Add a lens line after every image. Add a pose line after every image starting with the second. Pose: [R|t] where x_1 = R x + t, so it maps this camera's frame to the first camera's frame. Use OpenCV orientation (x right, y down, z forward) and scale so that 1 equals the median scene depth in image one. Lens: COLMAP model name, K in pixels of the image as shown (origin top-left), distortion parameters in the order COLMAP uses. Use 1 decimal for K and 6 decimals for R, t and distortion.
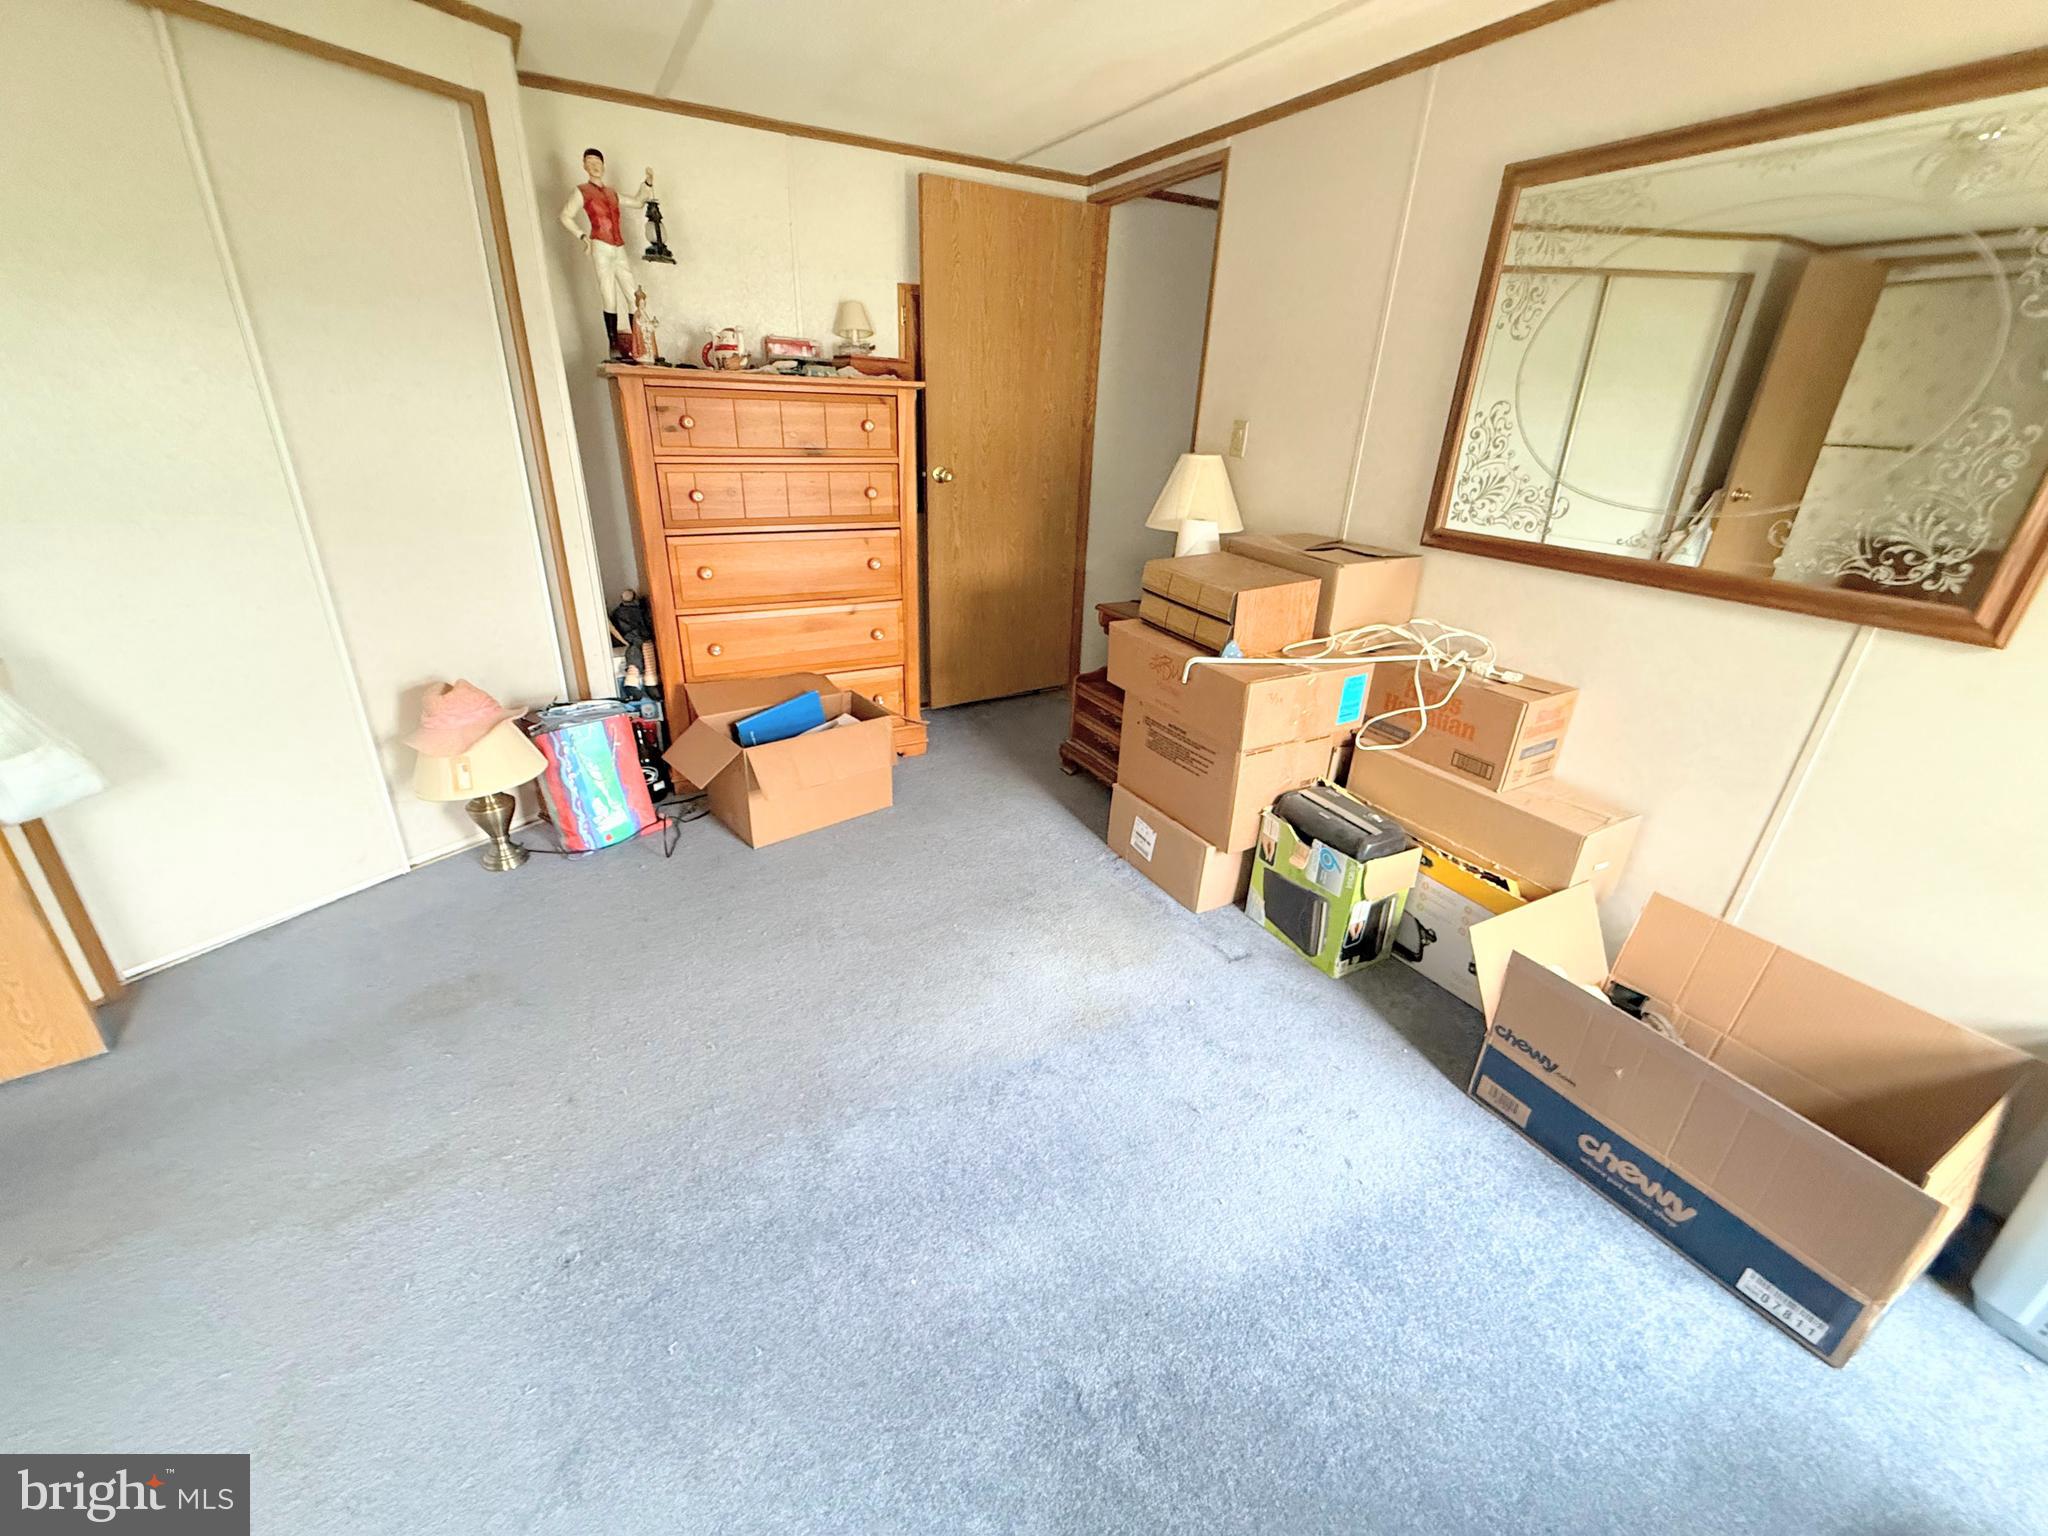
lens RADIAL K [[816.1, 0, 1024.0], [0, 816.1, 769.5], [0, 0, 1]] dist [0.000465, 0.000176]
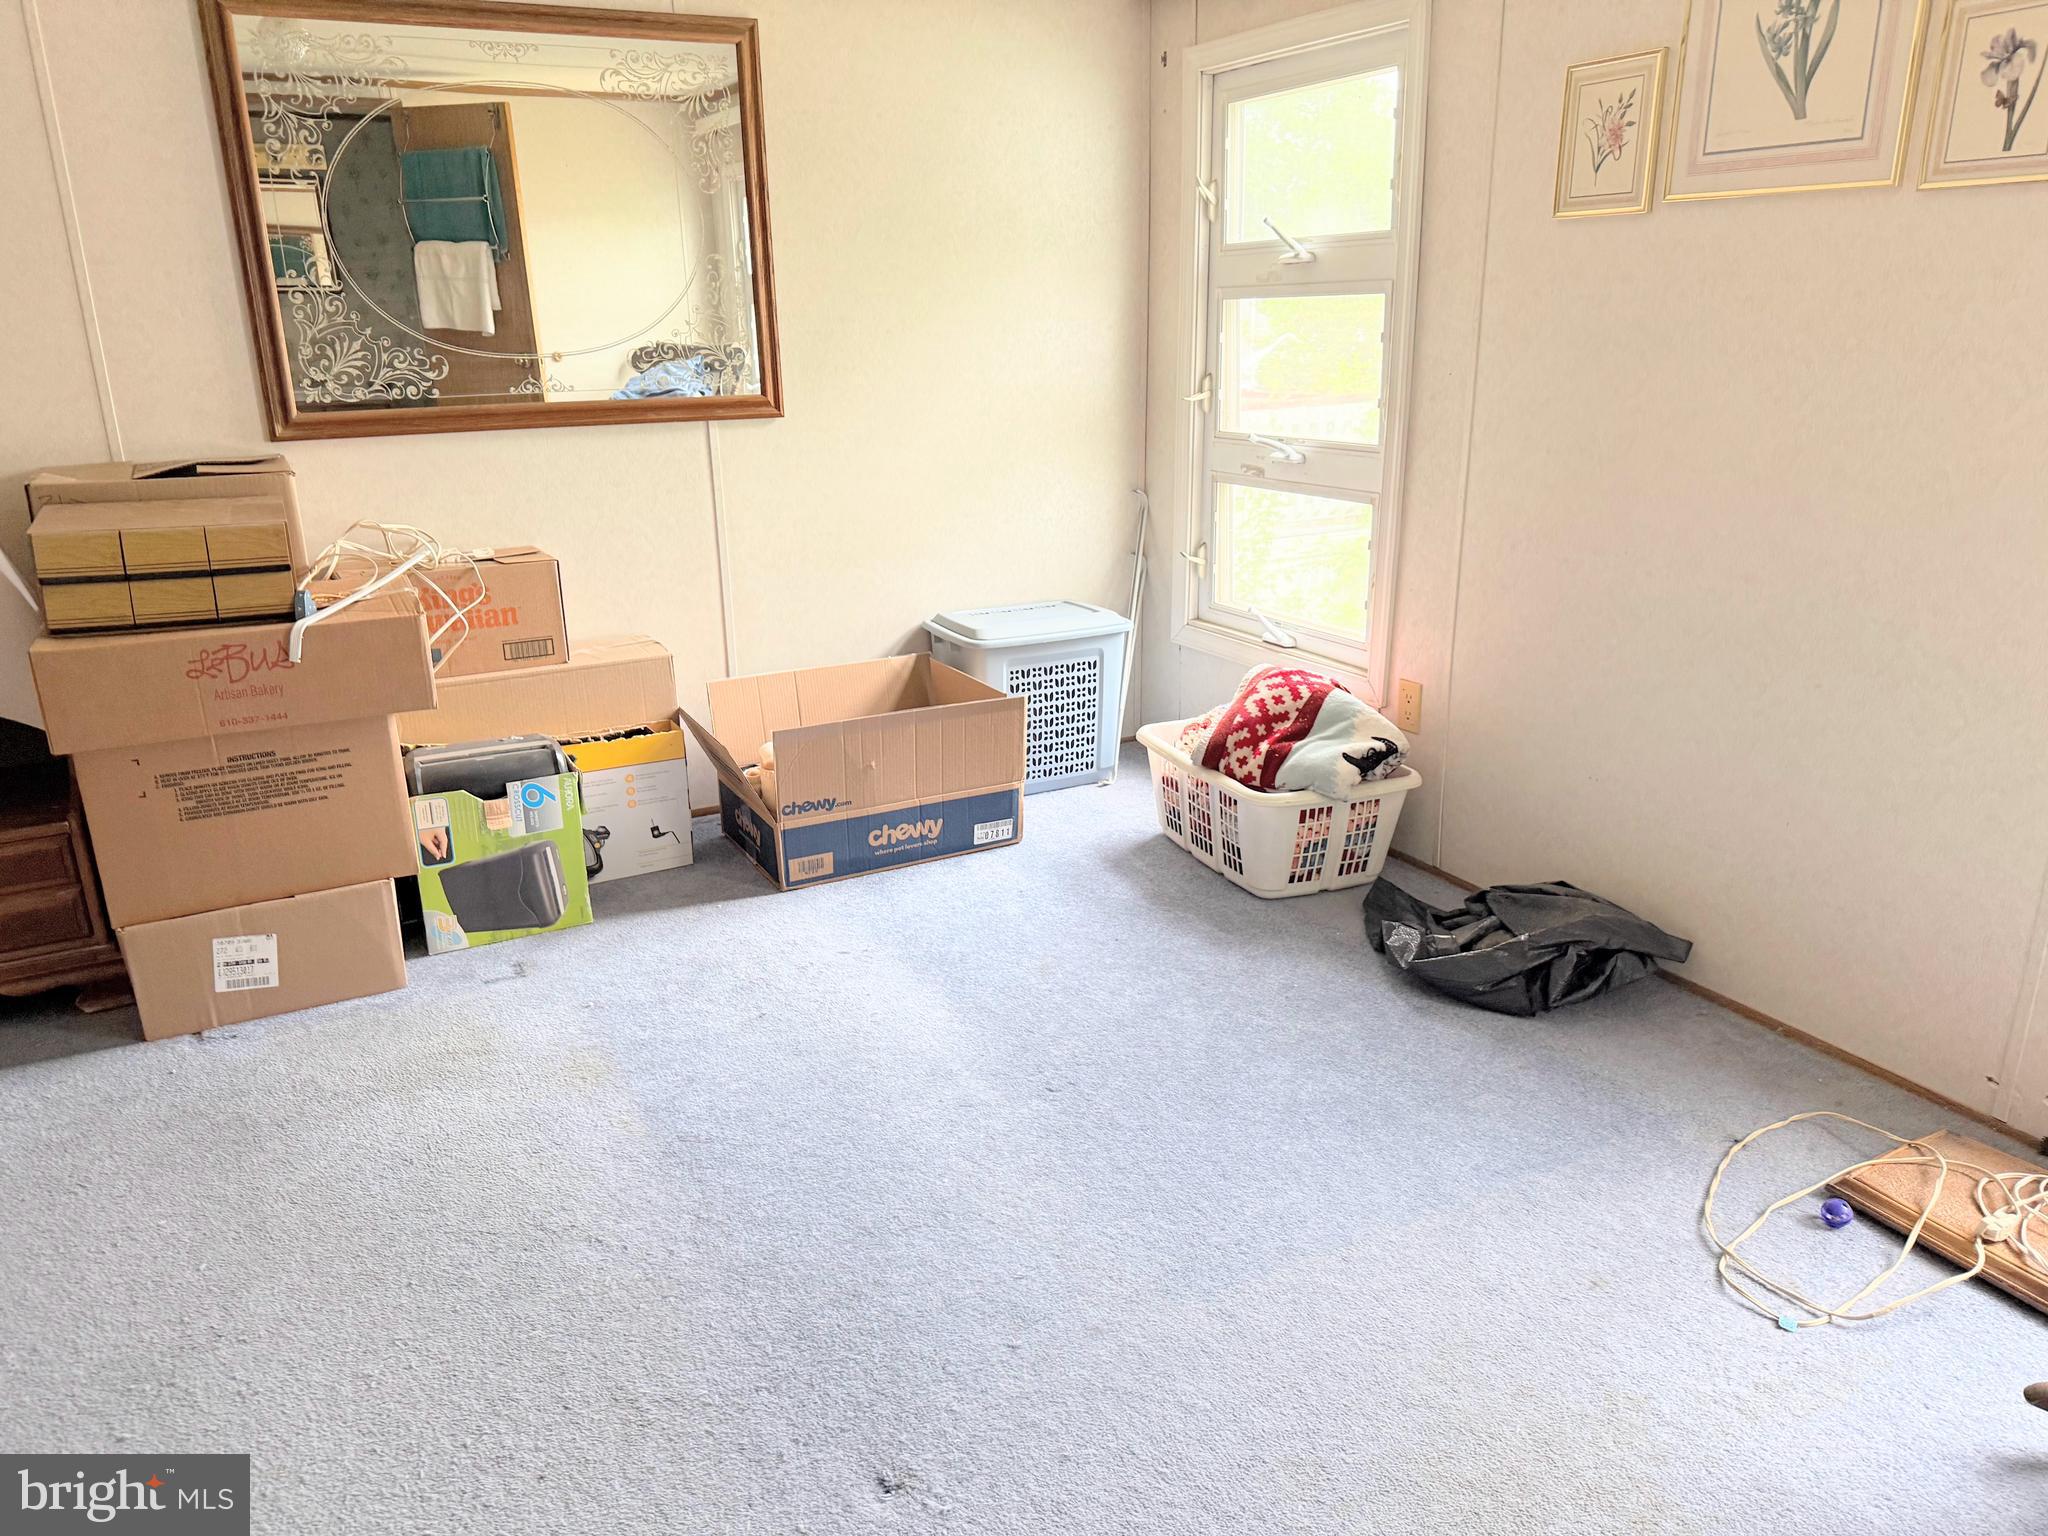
lens RADIAL K [[1439.2, 0, 1027.3], [0, 1439.2, 788.6], [0, 0, 1]] dist [-0.002143, -0.005162]
pose [[0.007114, -0.354151, 0.935161, -0.955847], [0.418101, 0.850571, 0.318935, -0.146656], [-0.908373, 0.388723, 0.154122, 0.311822]]
